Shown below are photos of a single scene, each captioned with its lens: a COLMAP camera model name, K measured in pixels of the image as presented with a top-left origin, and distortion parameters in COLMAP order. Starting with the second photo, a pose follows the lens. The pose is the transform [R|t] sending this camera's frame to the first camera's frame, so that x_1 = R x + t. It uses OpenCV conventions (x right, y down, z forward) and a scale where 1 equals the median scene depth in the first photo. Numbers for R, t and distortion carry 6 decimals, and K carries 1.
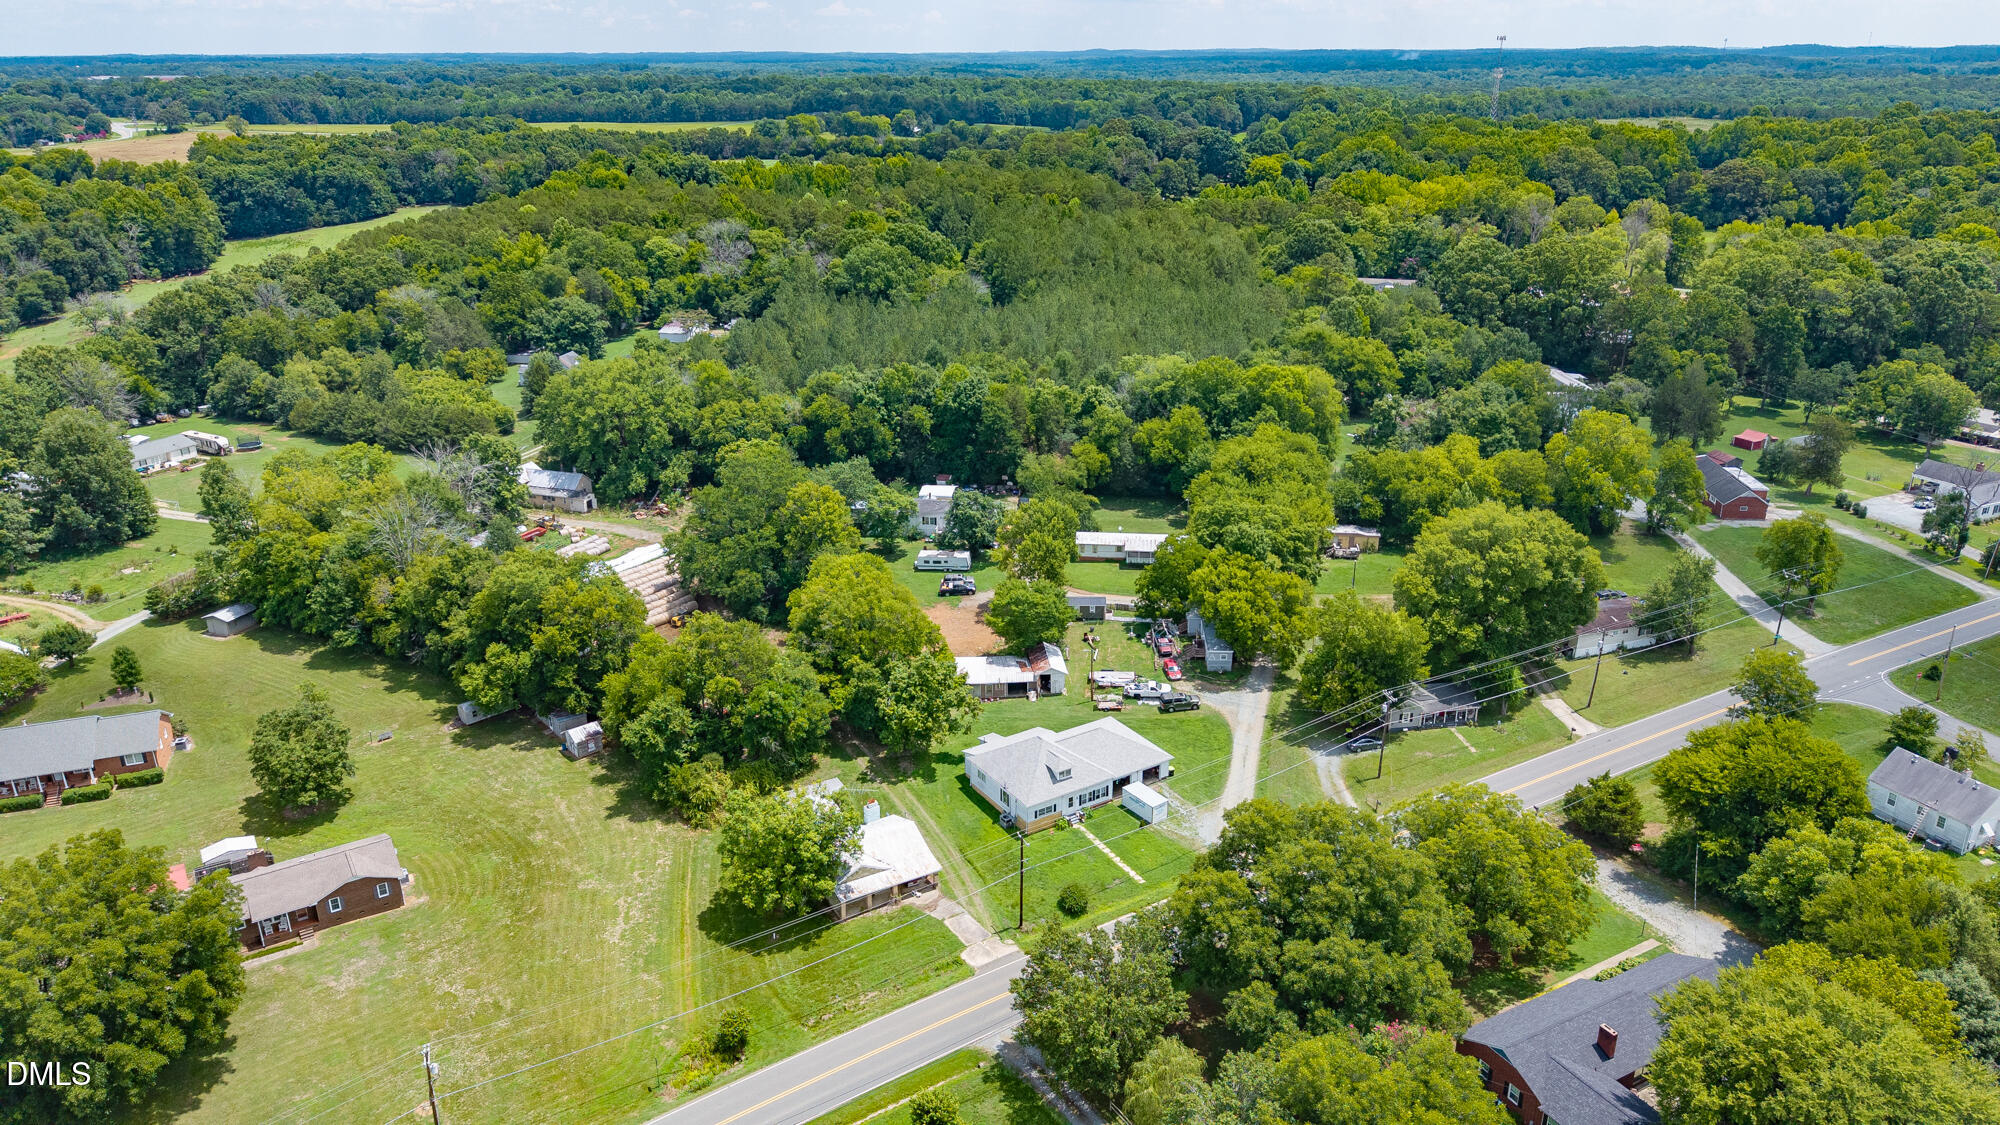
lens RADIAL K [[1336.4, 0, 999.4], [0, 1336.4, 561.2], [0, 0, 1]] dist [0.031684, -0.035438]
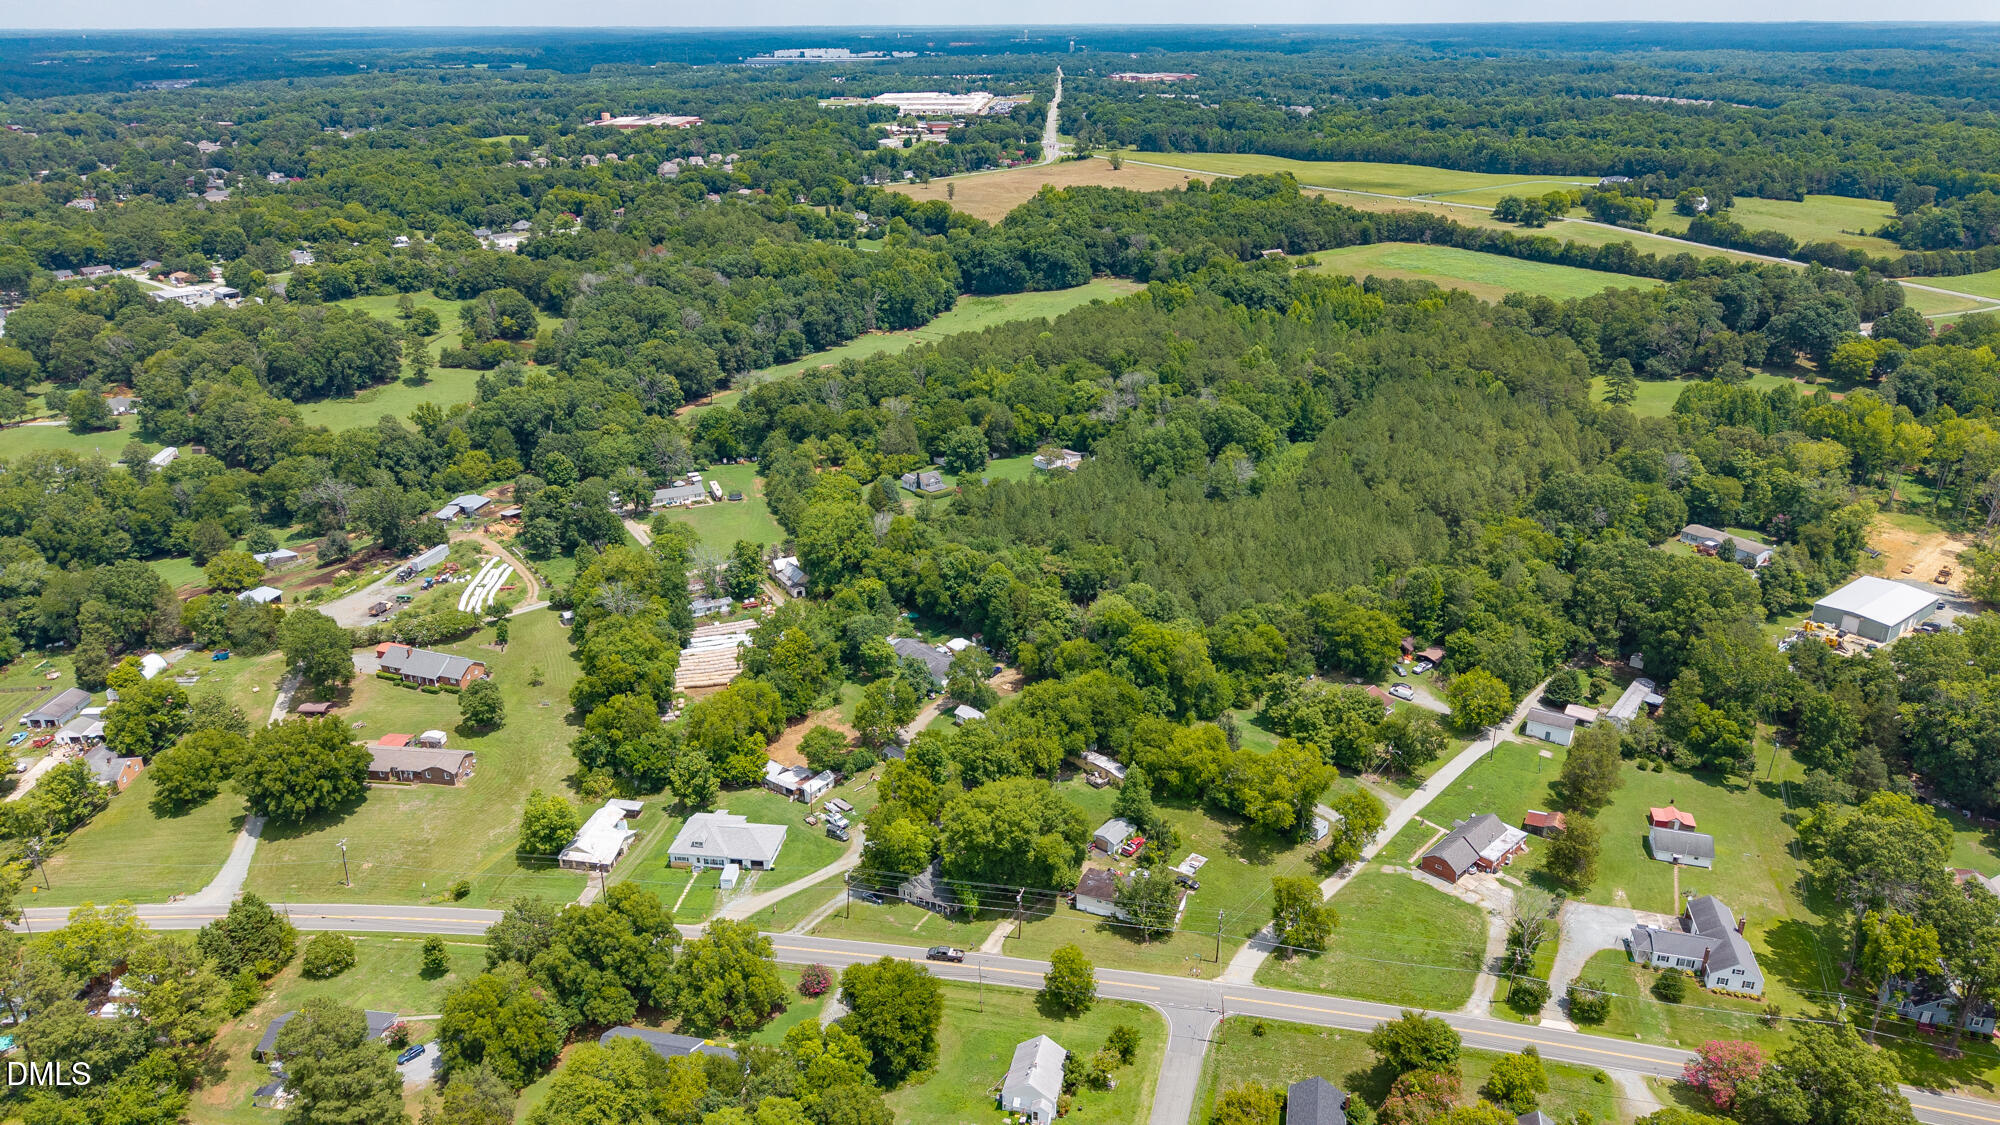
lens RADIAL K [[1336.4, 0, 999.4], [0, 1336.4, 561.2], [0, 0, 1]] dist [0.031684, -0.035438]
pose [[0.763249, 0.243548, -0.598445, 1.149474], [-0.228835, 0.968093, 0.102129, -0.414956], [0.604223, 0.058996, 0.794628, -0.181681]]
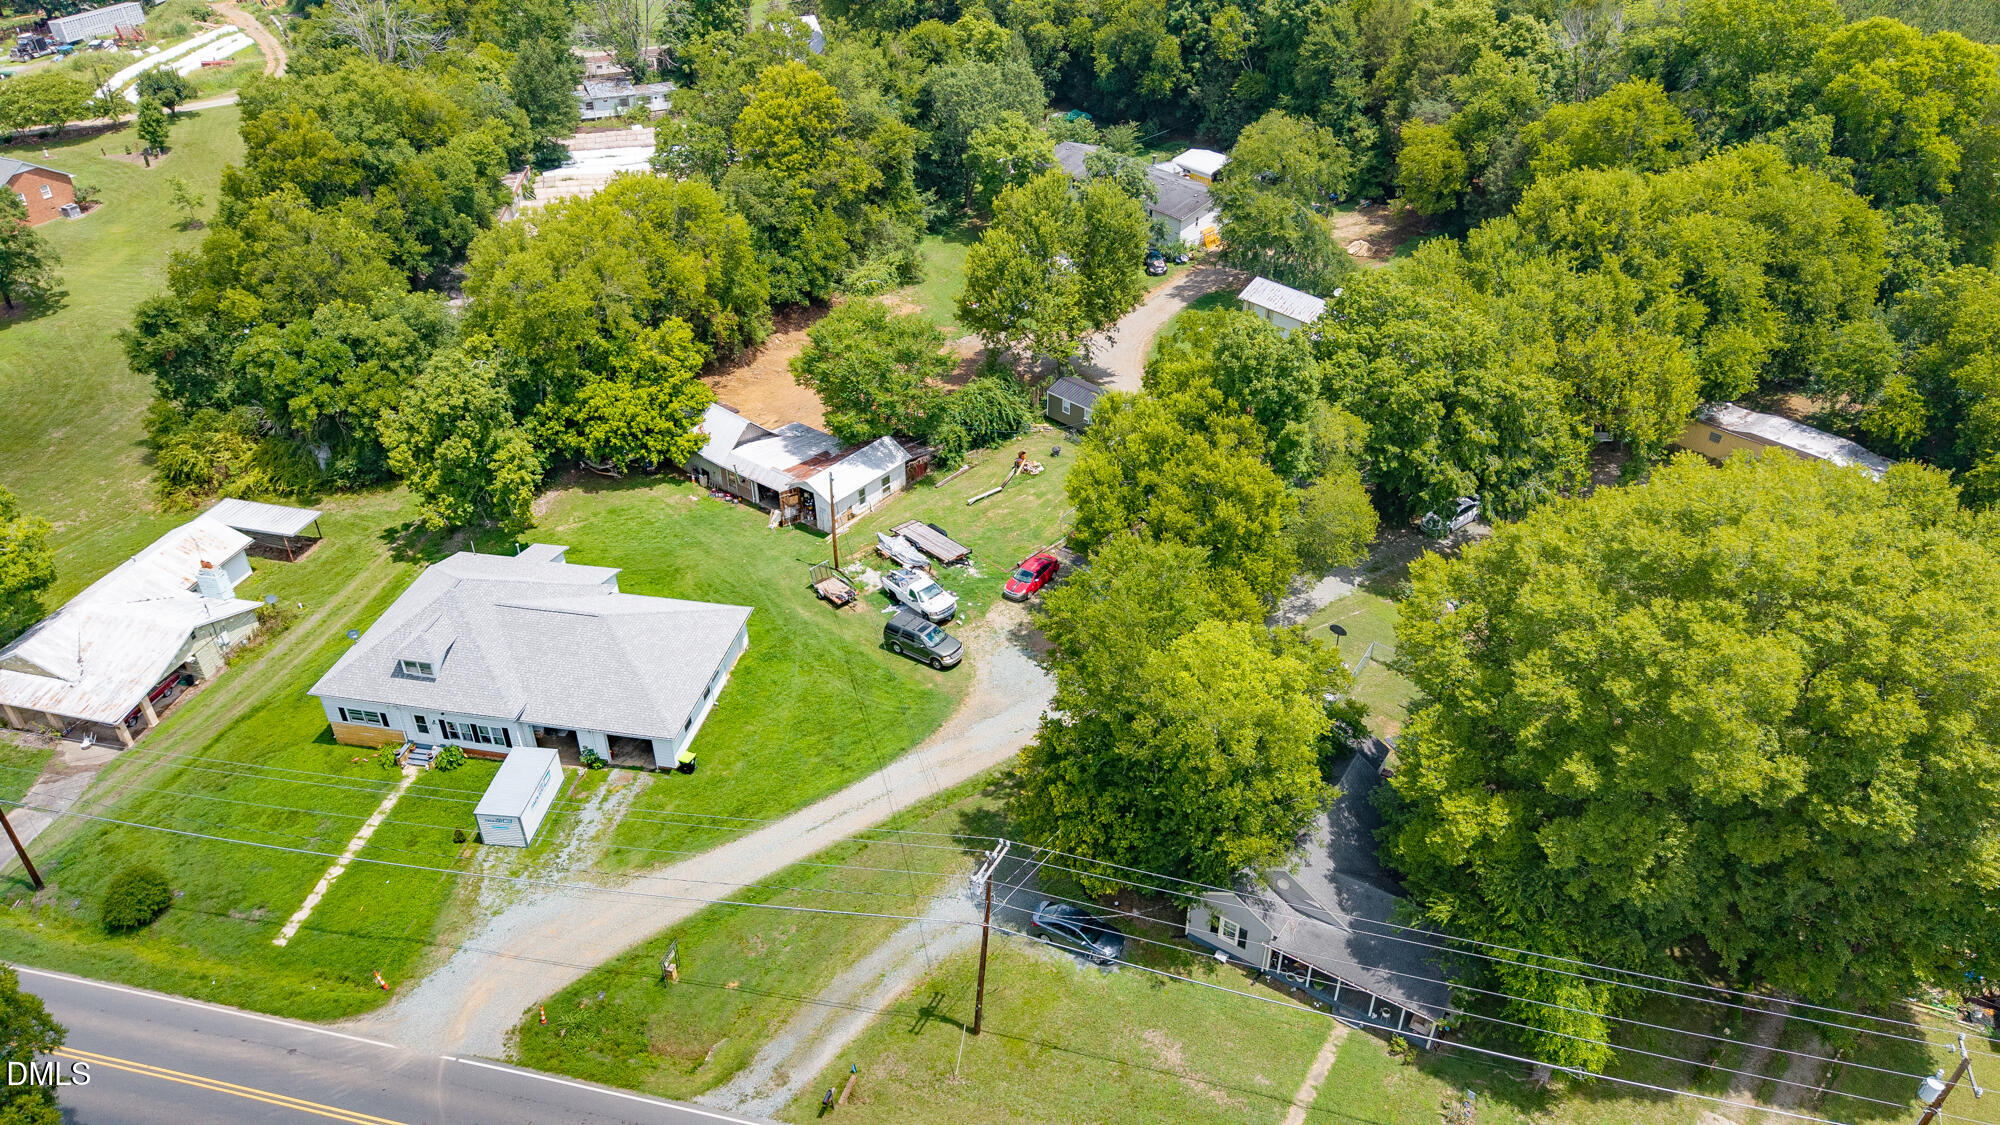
lens RADIAL K [[1357.6, 0, 998.8], [0, 1357.6, 568.8], [0, 0, 1]] dist [0.022765, -0.039067]
pose [[0.732715, 0.382857, -0.562627, 0.403195], [-0.245837, 0.919822, 0.305764, -0.067799], [0.634580, -0.085724, 0.768088, 0.644433]]
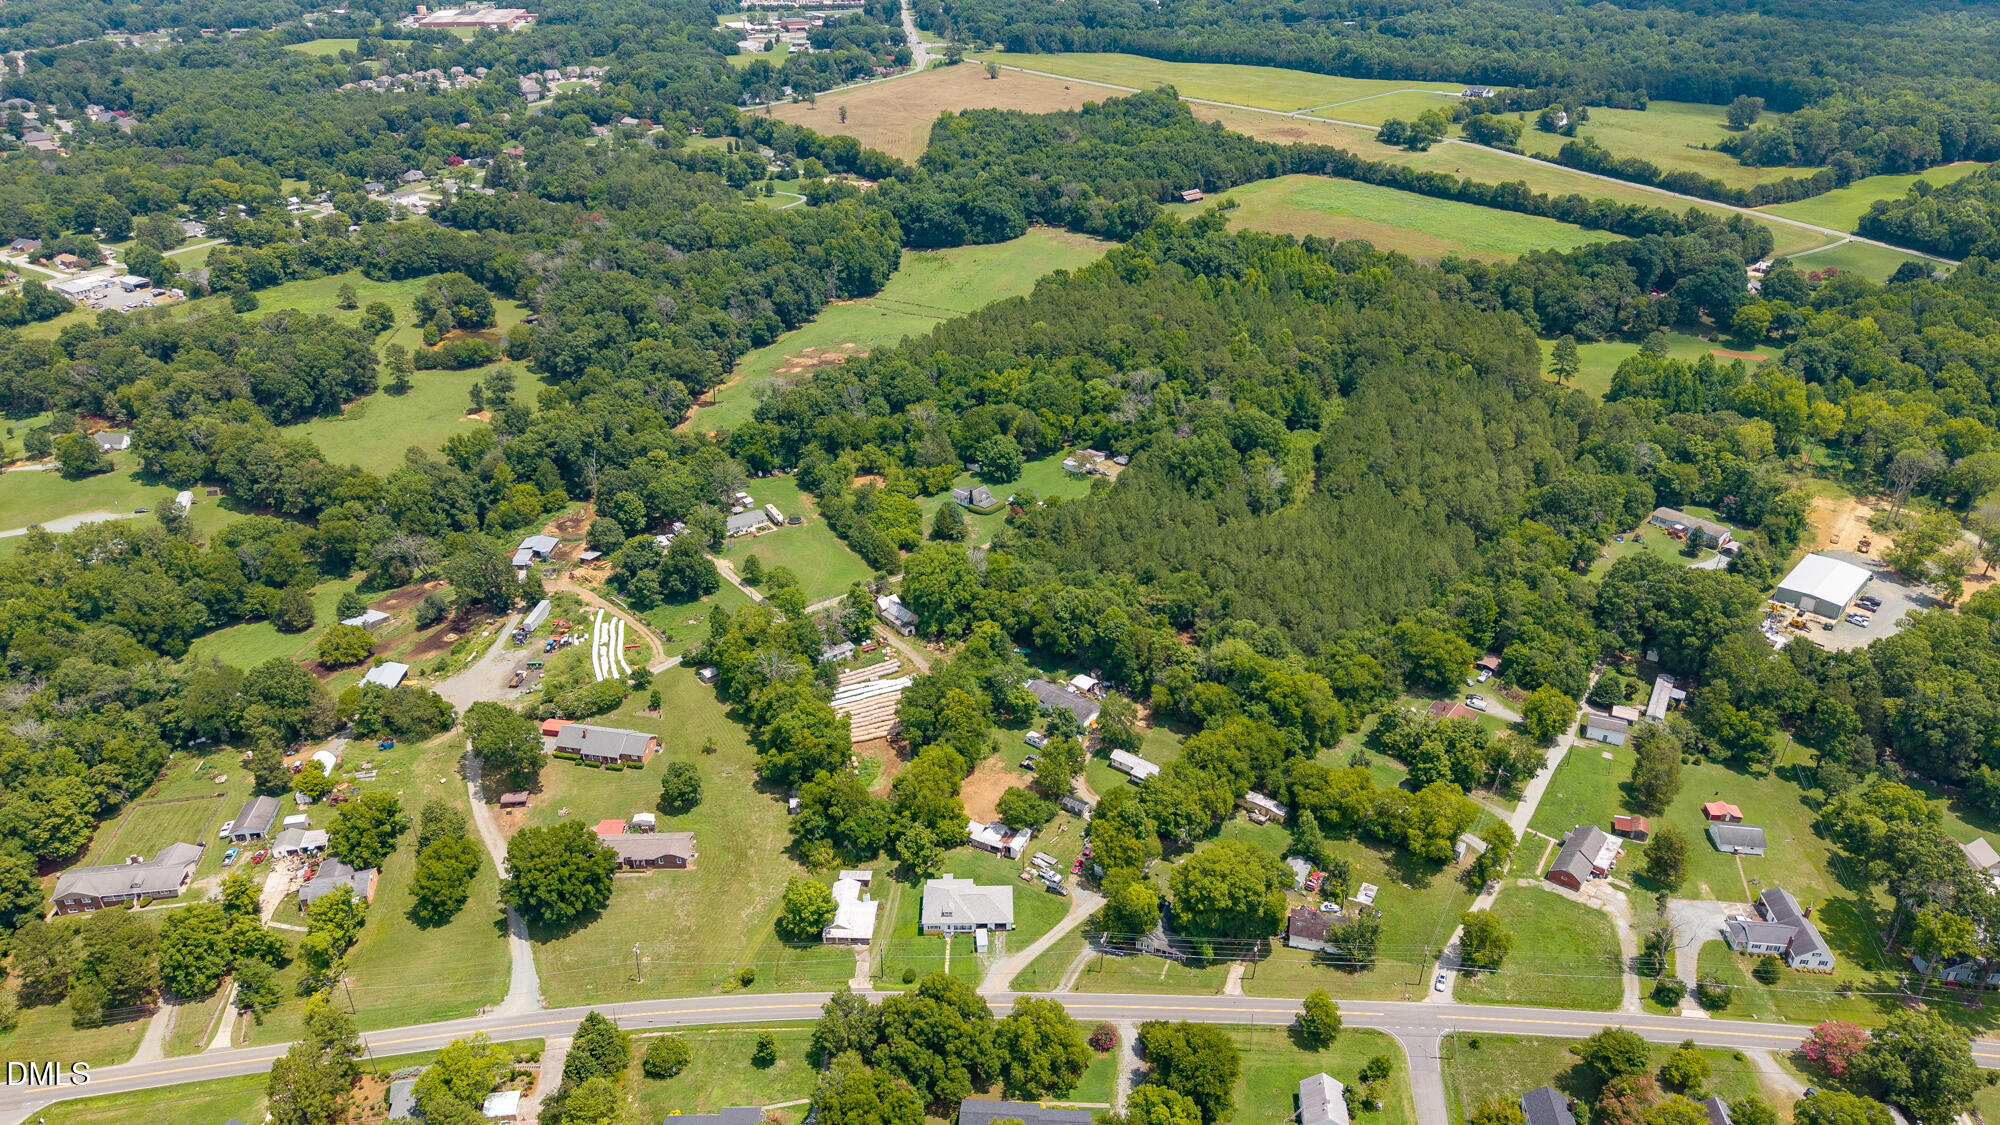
lens RADIAL K [[1336.4, 0, 999.4], [0, 1336.4, 561.2], [0, 0, 1]] dist [0.031684, -0.035438]
pose [[0.848961, 0.248911, -0.466164, 0.809521], [-0.187314, 0.966588, 0.174987, -0.637739], [0.494145, -0.061238, 0.867220, -0.621380]]
